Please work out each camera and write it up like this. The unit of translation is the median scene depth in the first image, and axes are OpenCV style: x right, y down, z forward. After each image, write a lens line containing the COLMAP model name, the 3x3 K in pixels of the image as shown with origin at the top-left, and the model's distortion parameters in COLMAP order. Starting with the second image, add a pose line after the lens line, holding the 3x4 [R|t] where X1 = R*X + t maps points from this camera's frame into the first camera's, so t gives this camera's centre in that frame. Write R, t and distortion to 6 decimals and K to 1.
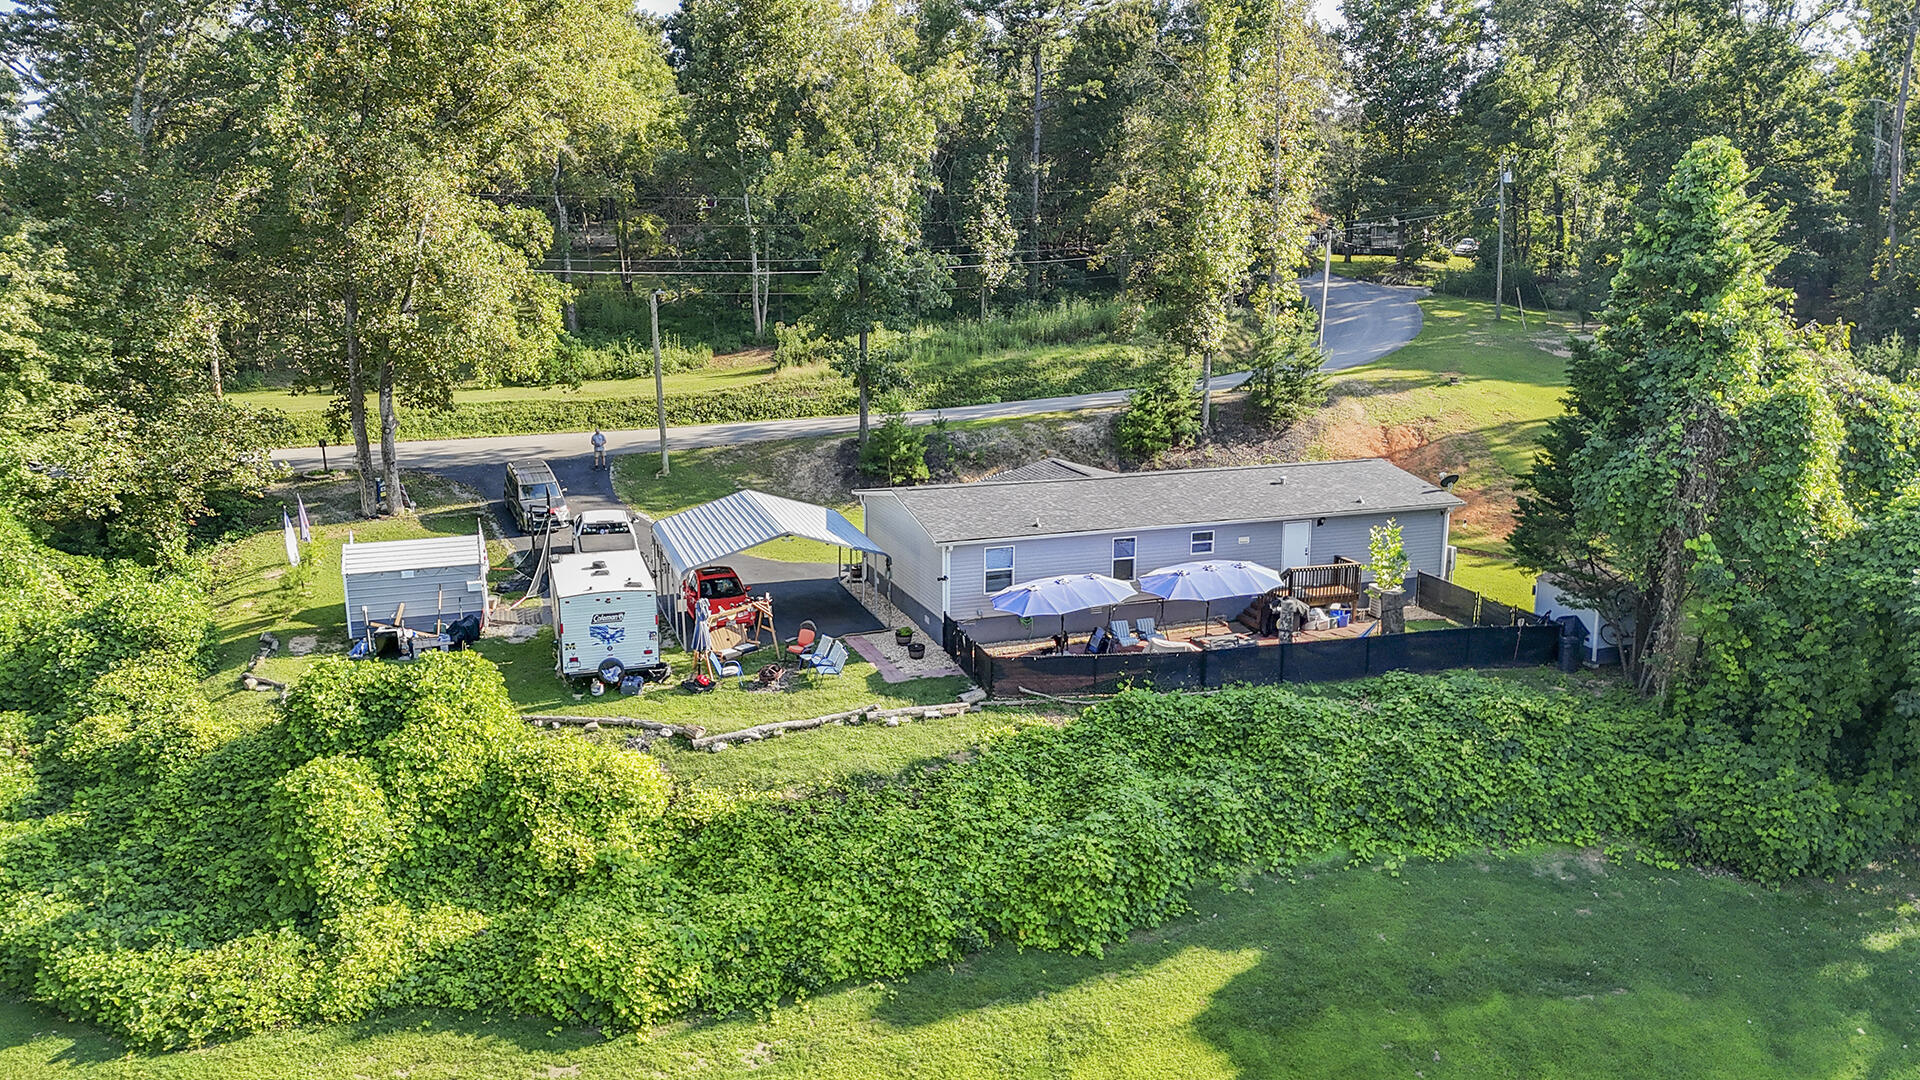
lens RADIAL K [[1416.5, 0, 957.8], [0, 1416.5, 539.2], [0, 0, 1]] dist [0.070957, -0.068506]
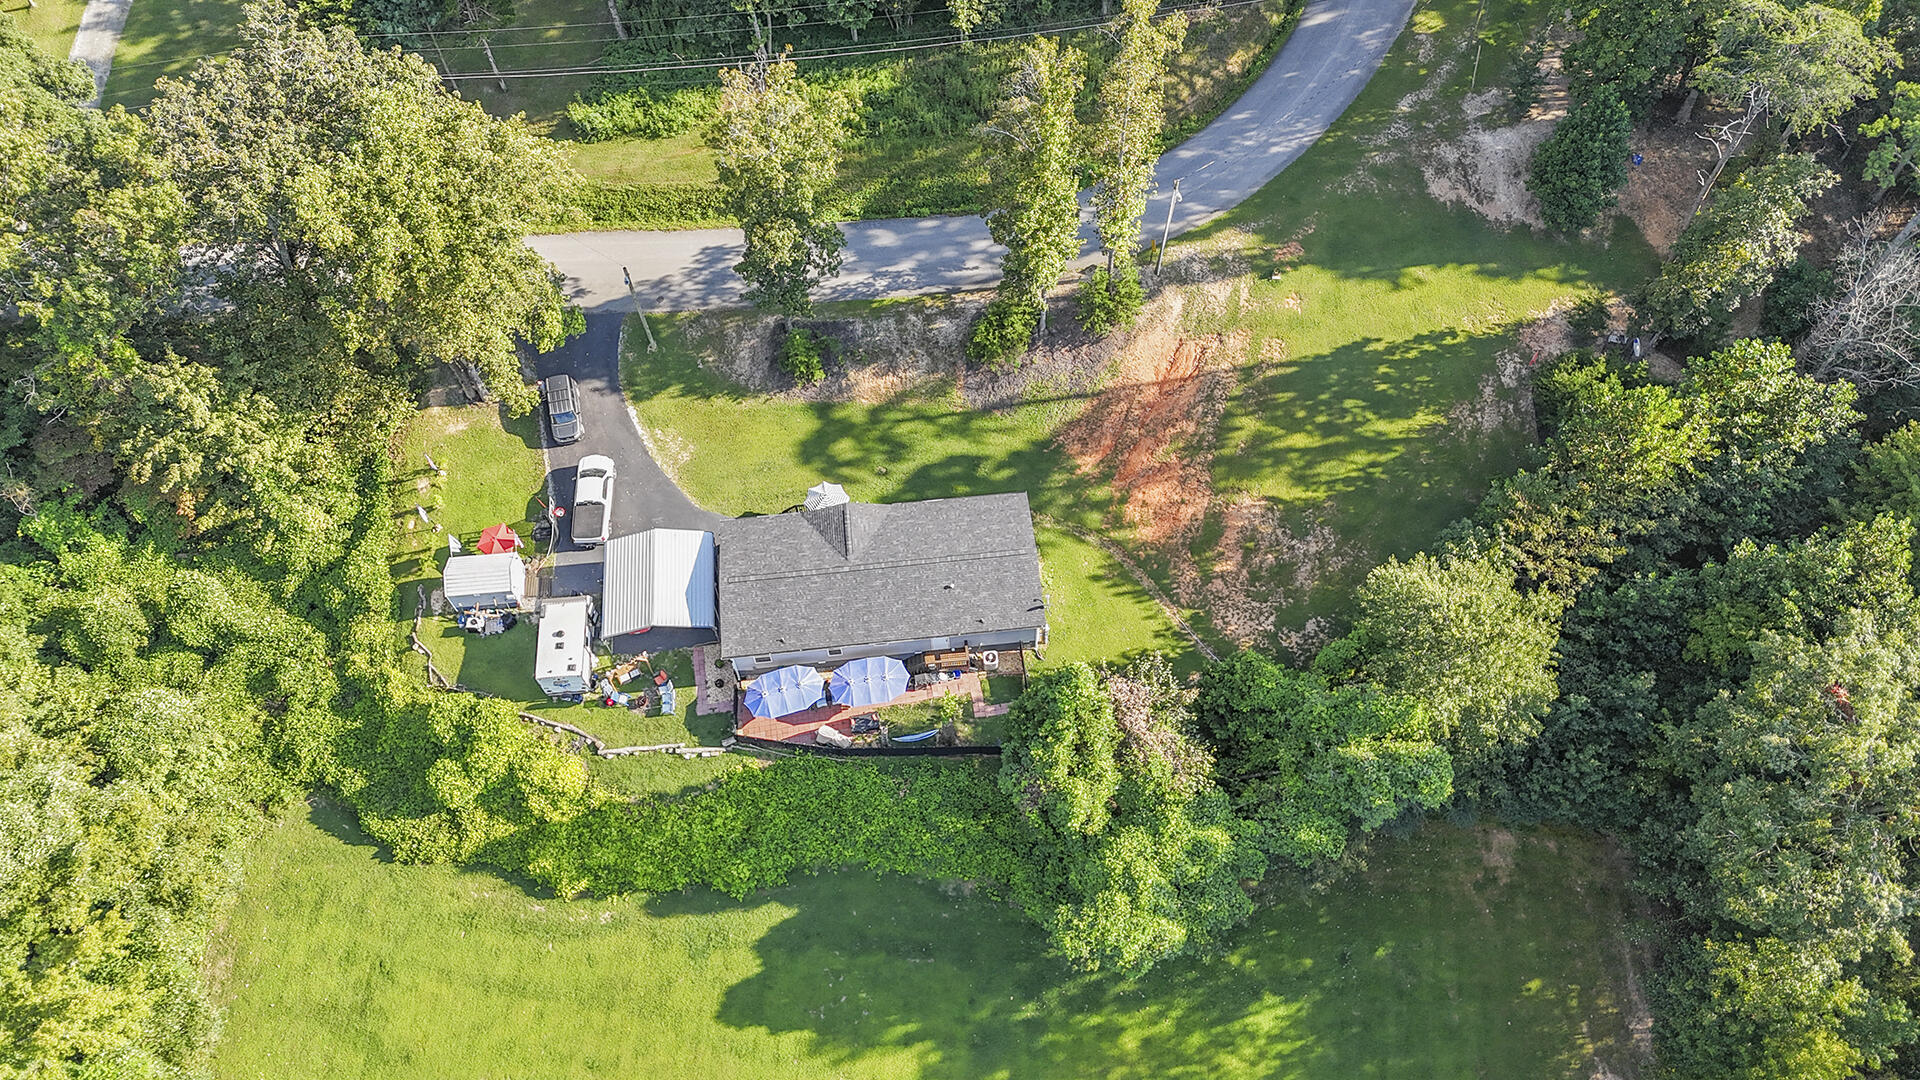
lens RADIAL K [[1416.5, 0, 959.2], [0, 1416.5, 541.8], [0, 0, 1]] dist [0.070957, -0.068506]
pose [[0.969722, 0.201802, -0.137531, 0.574941], [-0.034118, 0.669595, 0.741942, -1.672127], [0.241816, -0.714786, 0.656206, -0.093429]]
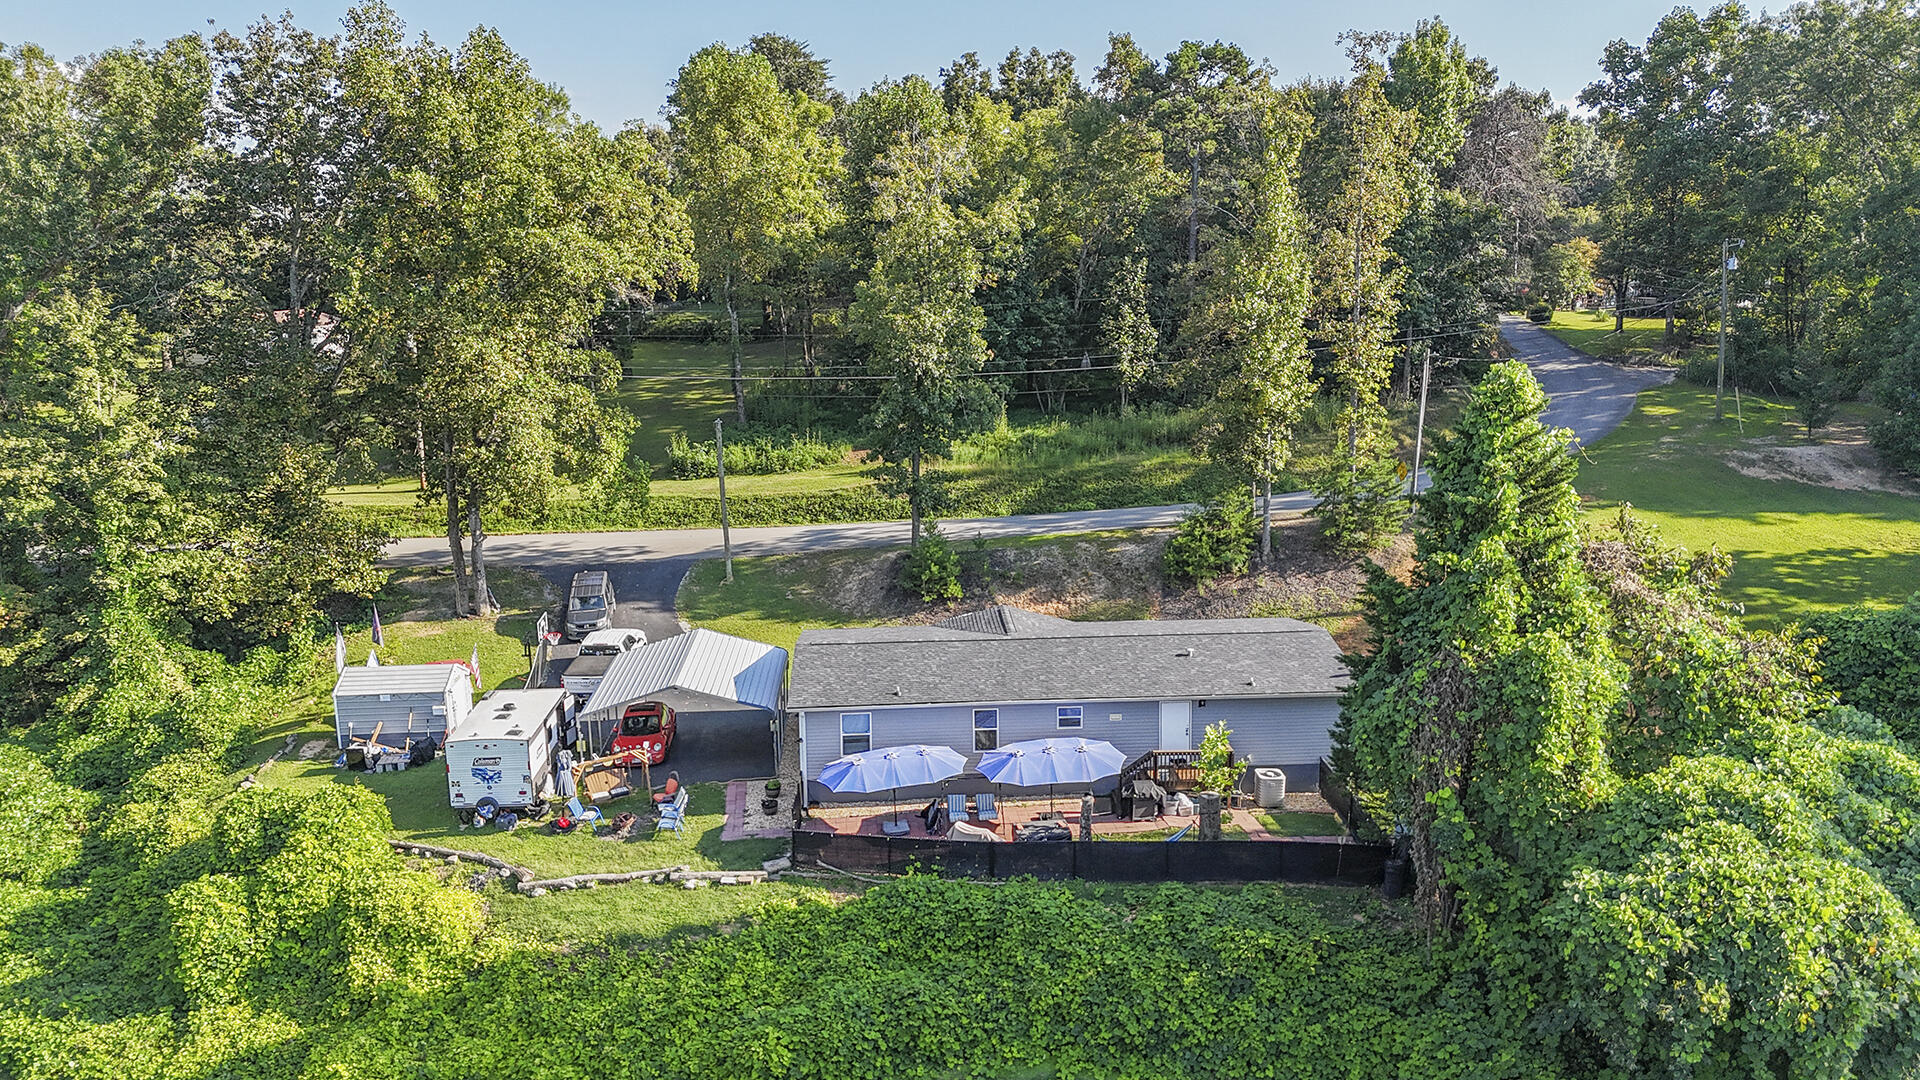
lens RADIAL K [[1416.5, 0, 959.4], [0, 1416.5, 534.6], [0, 0, 1]] dist [0.070957, -0.068506]
pose [[0.958541, 0.044427, -0.281471, 0.437230], [-0.046278, 0.998929, 0.000072, -0.145710], [0.281173, 0.012957, 0.959570, -0.002077]]
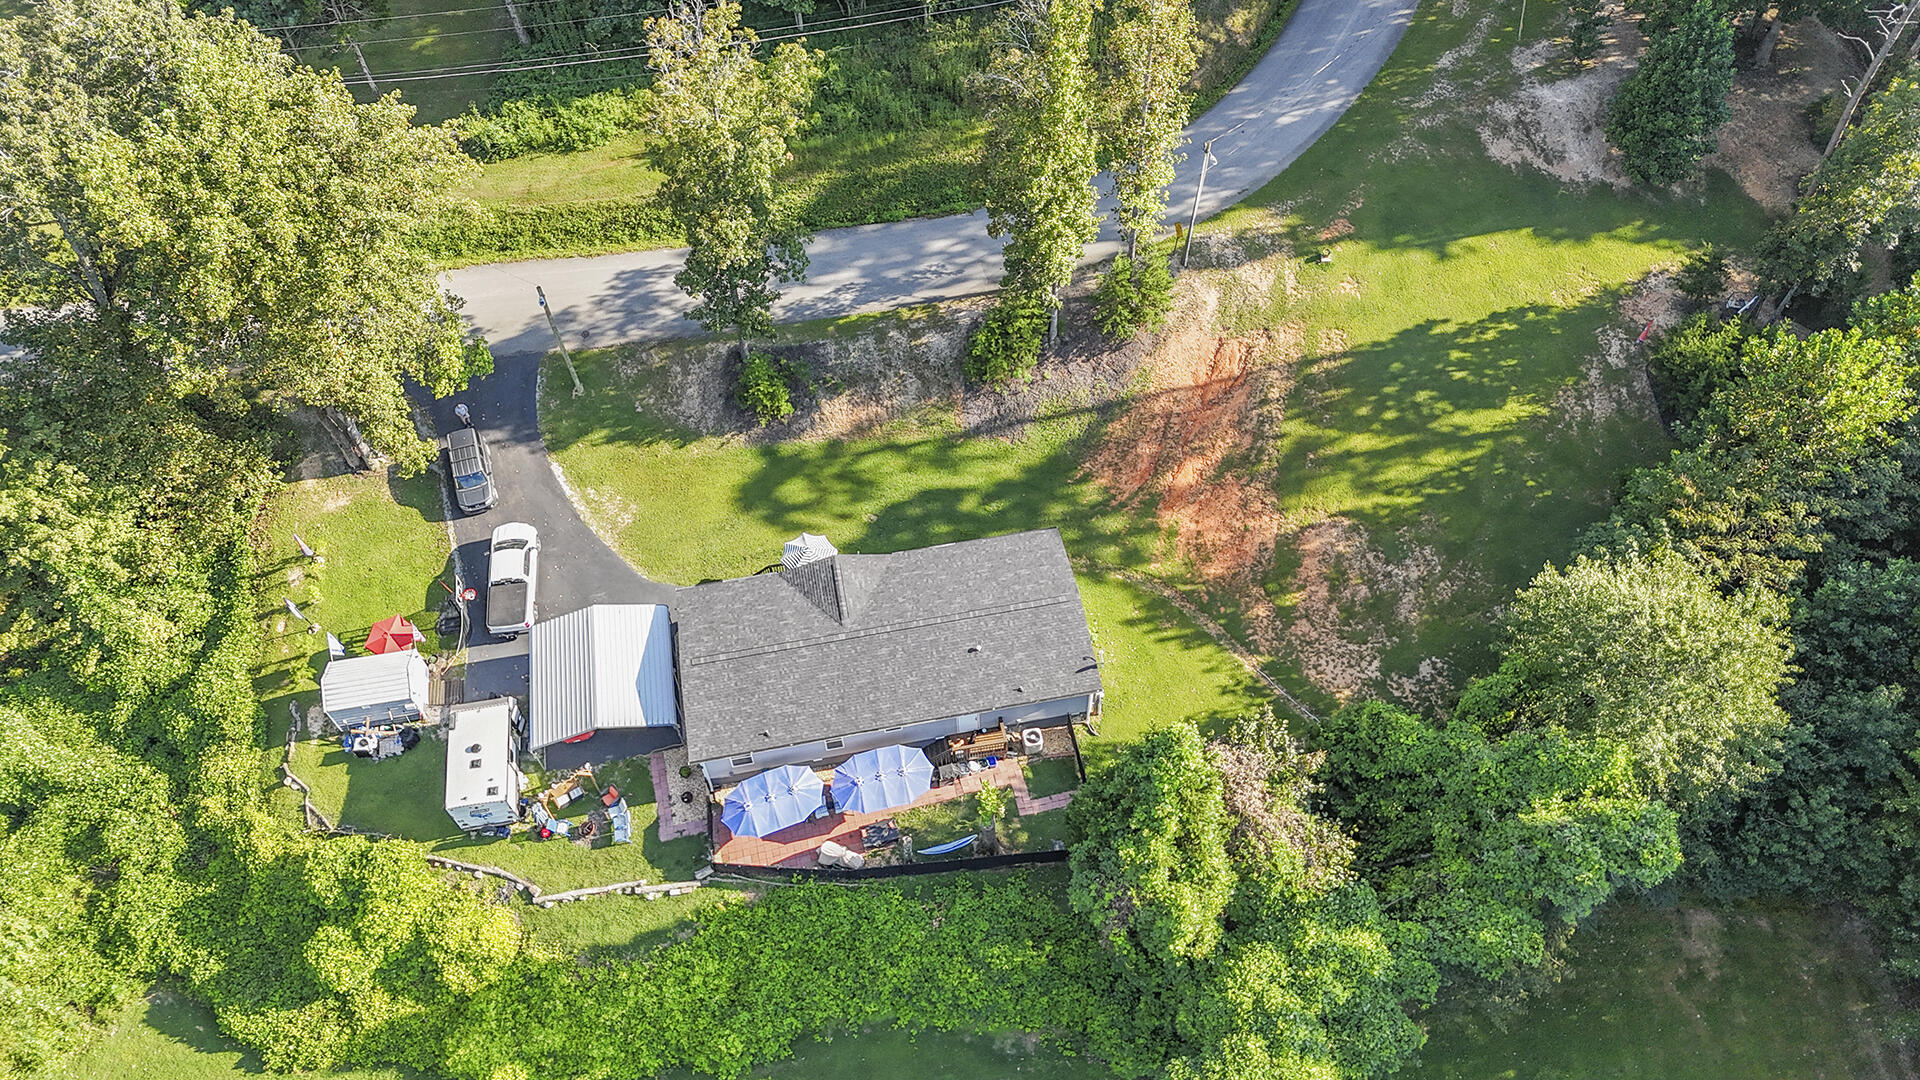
lens RADIAL K [[1416.5, 0, 959.9], [0, 1416.5, 539.1], [0, 0, 1]] dist [0.070957, -0.068506]
pose [[0.986679, 0.122018, -0.107596, 0.428334], [-0.015887, 0.730500, 0.682728, -1.286016], [0.161904, -0.671924, 0.722707, 0.125450]]
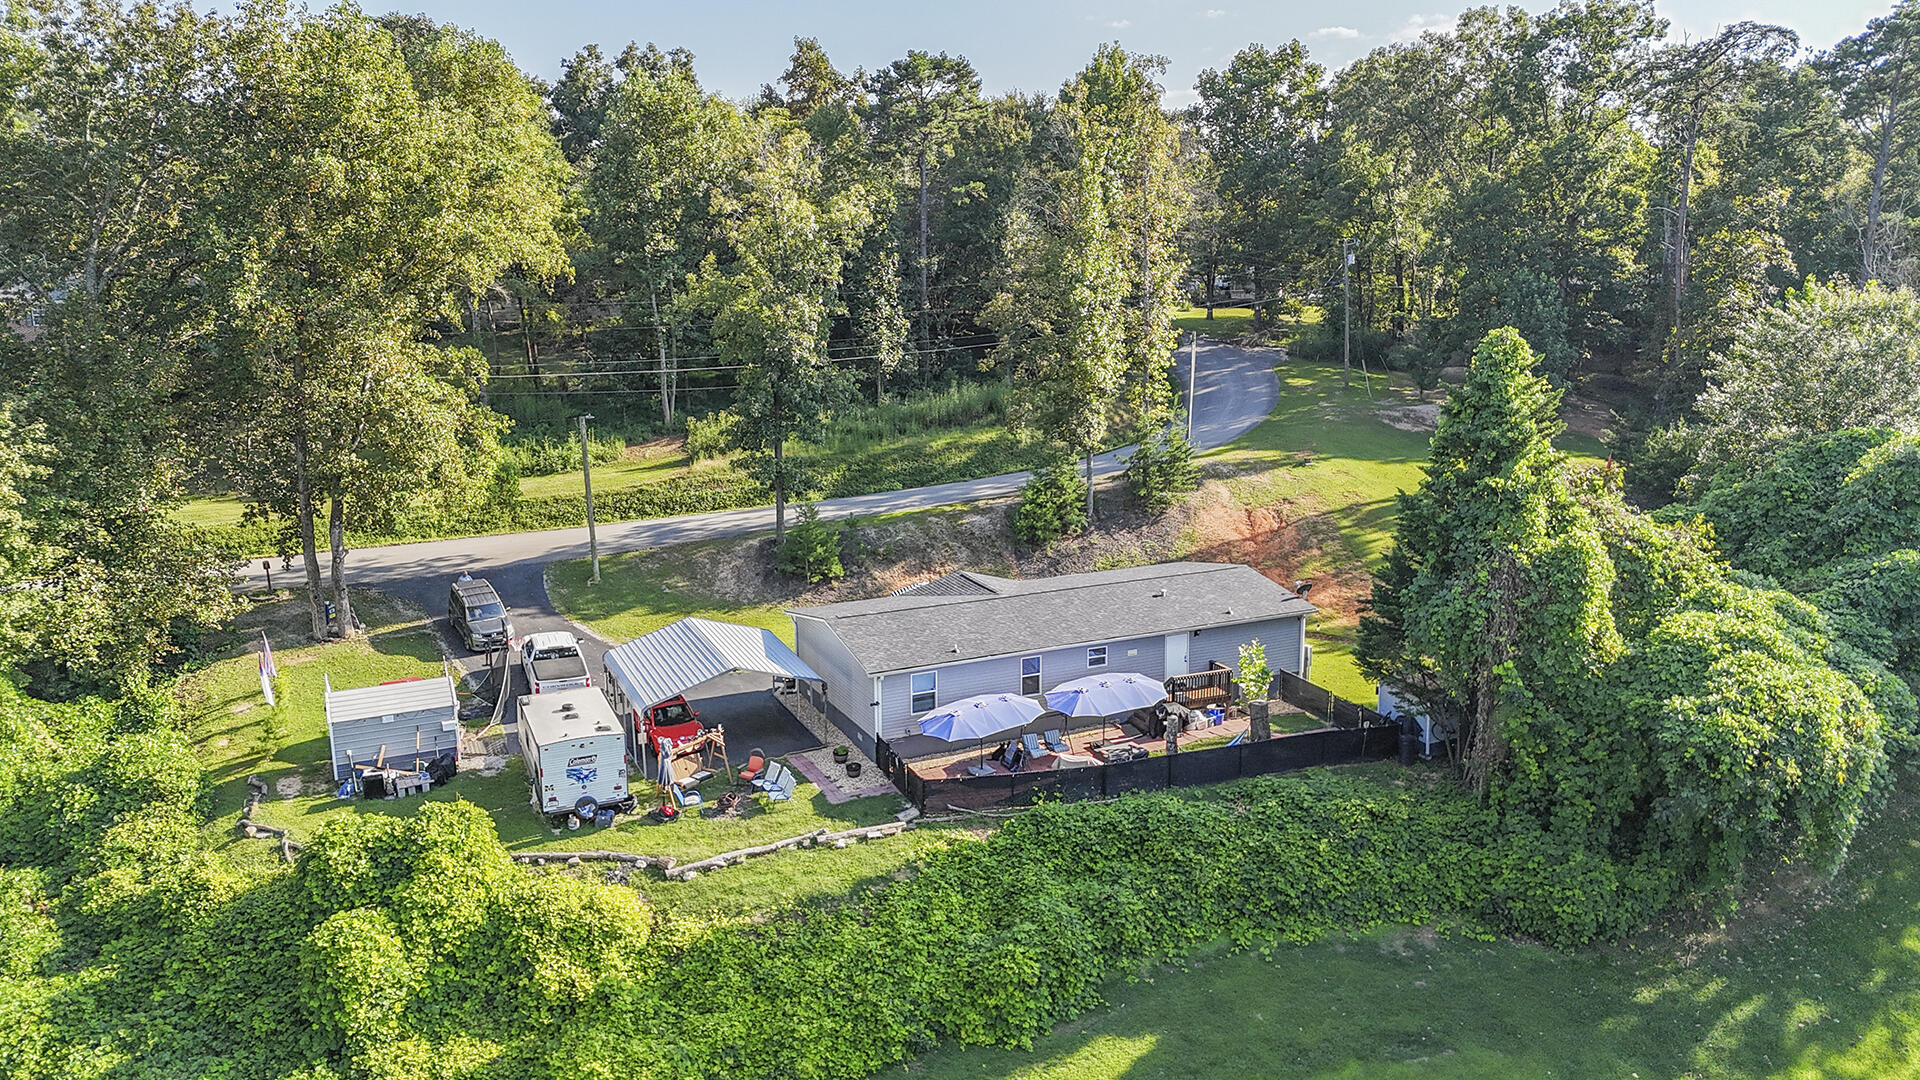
lens RADIAL K [[1416.5, 0, 959.1], [0, 1416.5, 537.9], [0, 0, 1]] dist [0.070957, -0.068506]
pose [[0.995745, -0.028806, 0.087533, -0.042283], [0.029021, 0.999578, -0.001182, -0.111494], [-0.087463, 0.003717, 0.996161, -0.154188]]
